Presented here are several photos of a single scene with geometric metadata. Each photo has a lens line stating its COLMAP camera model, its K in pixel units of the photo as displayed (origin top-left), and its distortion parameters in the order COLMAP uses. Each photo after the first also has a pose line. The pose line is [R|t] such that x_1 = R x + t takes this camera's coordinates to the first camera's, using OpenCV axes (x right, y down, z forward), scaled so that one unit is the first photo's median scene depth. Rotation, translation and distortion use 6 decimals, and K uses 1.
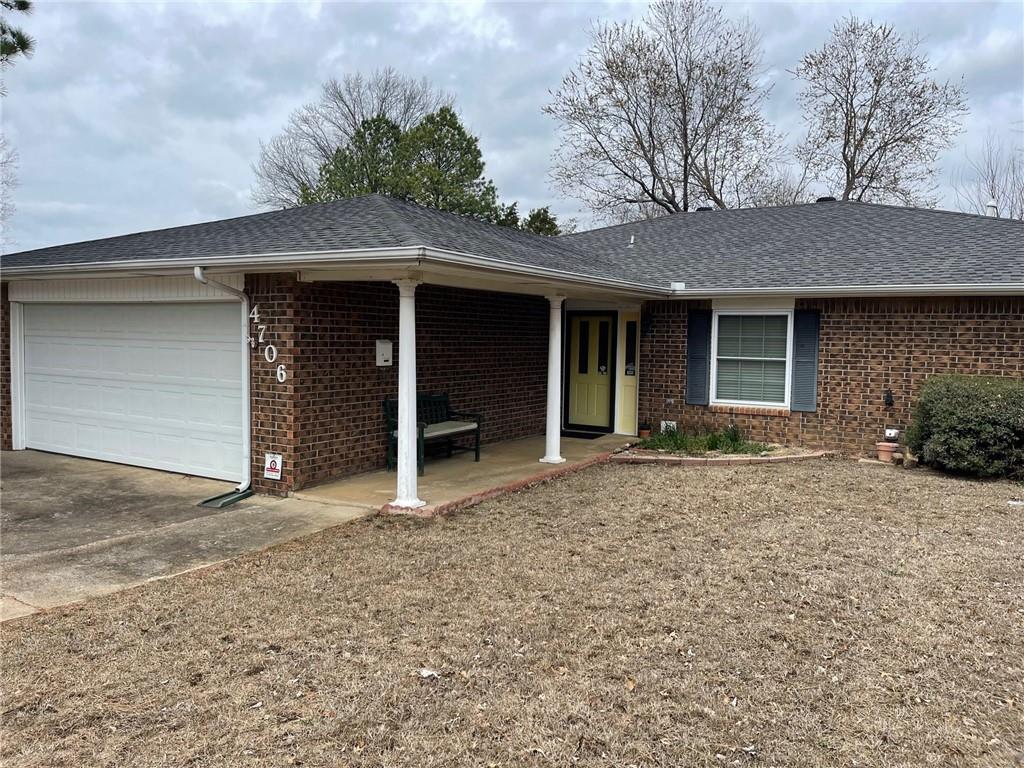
lens RADIAL K [[767.0, 0, 513.3], [0, 767.0, 384.1], [0, 0, 1]] dist [0.042485, -0.035120]
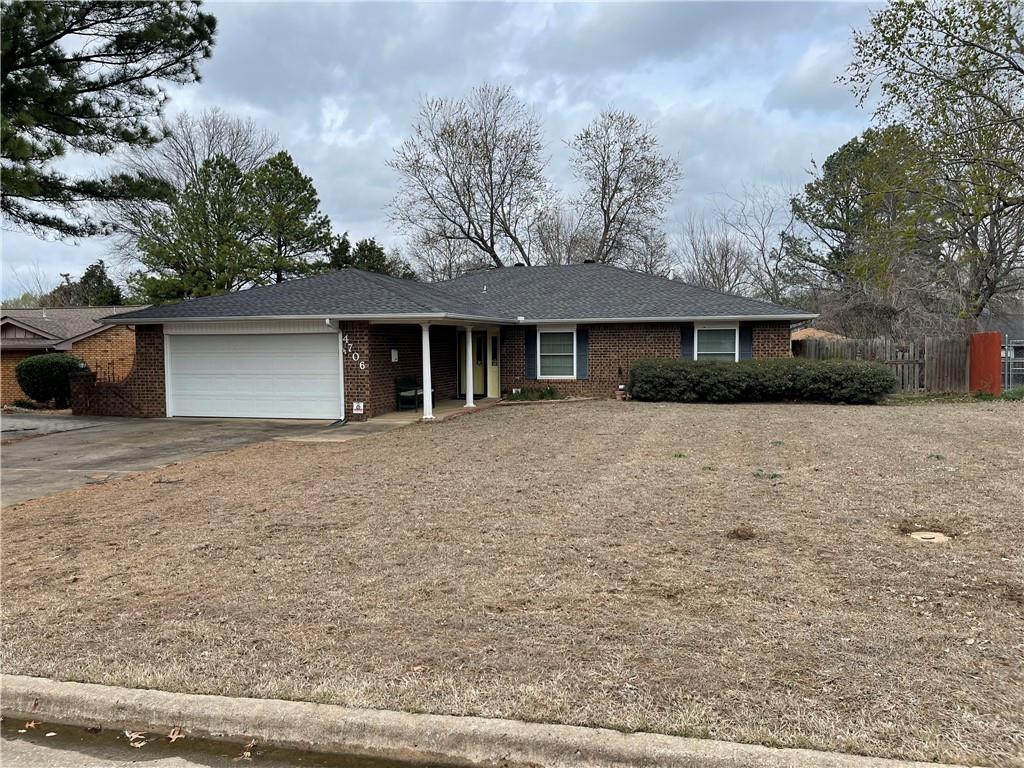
lens RADIAL K [[767.0, 0, 505.6], [0, 767.0, 392.3], [0, 0, 1]] dist [0.042485, -0.035120]
pose [[0.965116, -0.042908, 0.258283, -0.345356], [0.042789, 0.999066, 0.006085, 0.049064], [-0.258303, 0.005179, 0.966050, -0.904953]]
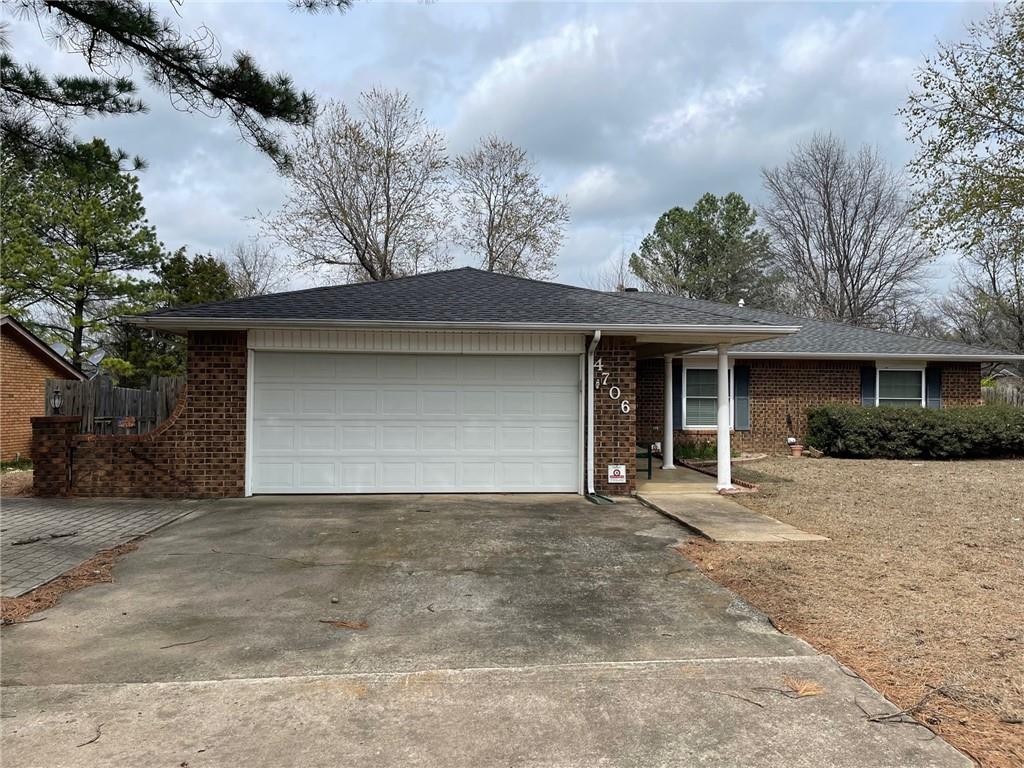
lens RADIAL K [[767.0, 0, 512.0], [0, 767.0, 377.8], [0, 0, 1]] dist [0.042485, -0.035120]
pose [[0.816833, 0.003031, 0.576866, -0.927614], [0.043622, 0.996799, -0.067005, 0.013560], [-0.575222, 0.079896, 0.814086, -0.022570]]
